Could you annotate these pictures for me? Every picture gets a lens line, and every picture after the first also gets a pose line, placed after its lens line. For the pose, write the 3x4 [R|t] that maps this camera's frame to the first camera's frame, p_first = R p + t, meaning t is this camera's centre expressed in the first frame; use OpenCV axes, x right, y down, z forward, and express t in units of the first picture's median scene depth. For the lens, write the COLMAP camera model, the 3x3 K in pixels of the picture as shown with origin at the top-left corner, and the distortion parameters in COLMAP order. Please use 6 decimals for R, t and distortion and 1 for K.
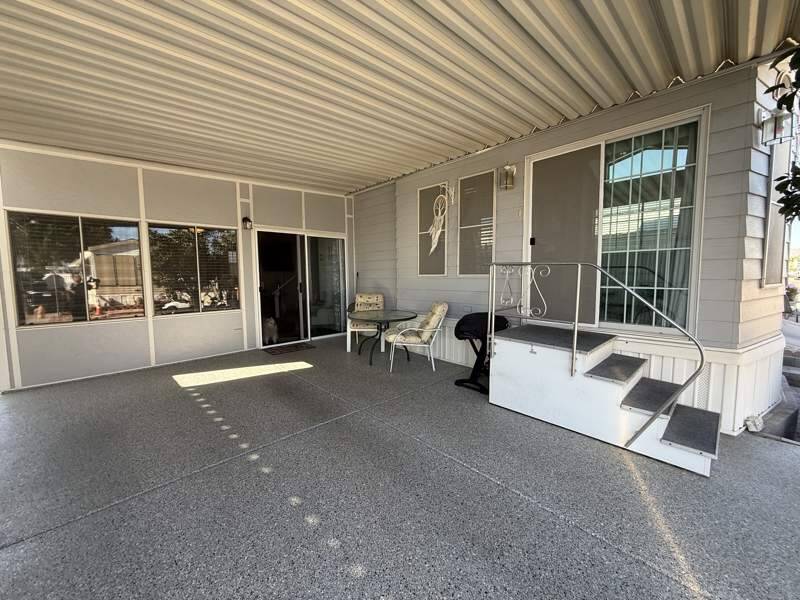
lens RADIAL K [[319.2, 0, 397.5], [0, 319.2, 299.8], [0, 0, 1]] dist [0.000433, 0.000006]
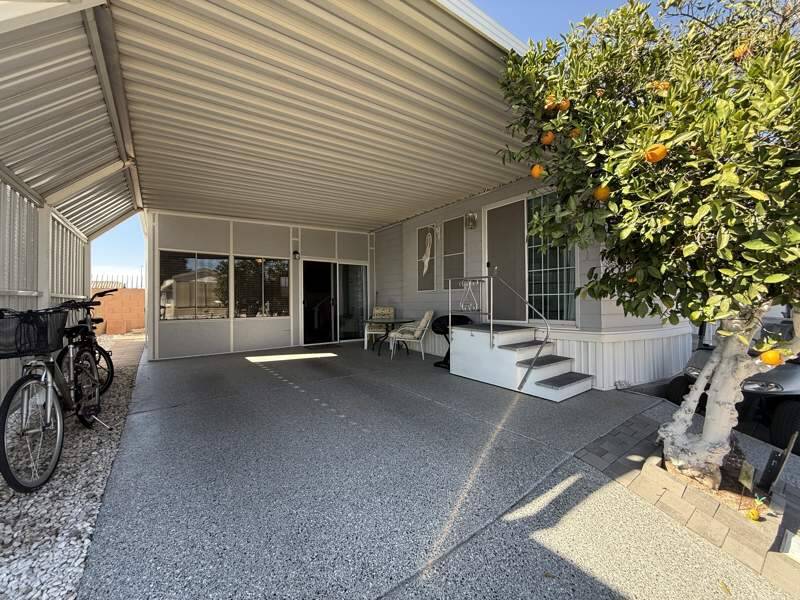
lens RADIAL K [[319.2, 0, 397.5], [0, 319.2, 299.8], [0, 0, 1]] dist [0.000433, 0.000006]
pose [[0.992613, -0.000152, -0.121324, 0.154096], [-0.010250, 0.996319, -0.085113, 0.077343], [0.120890, 0.085727, 0.988957, -0.348284]]
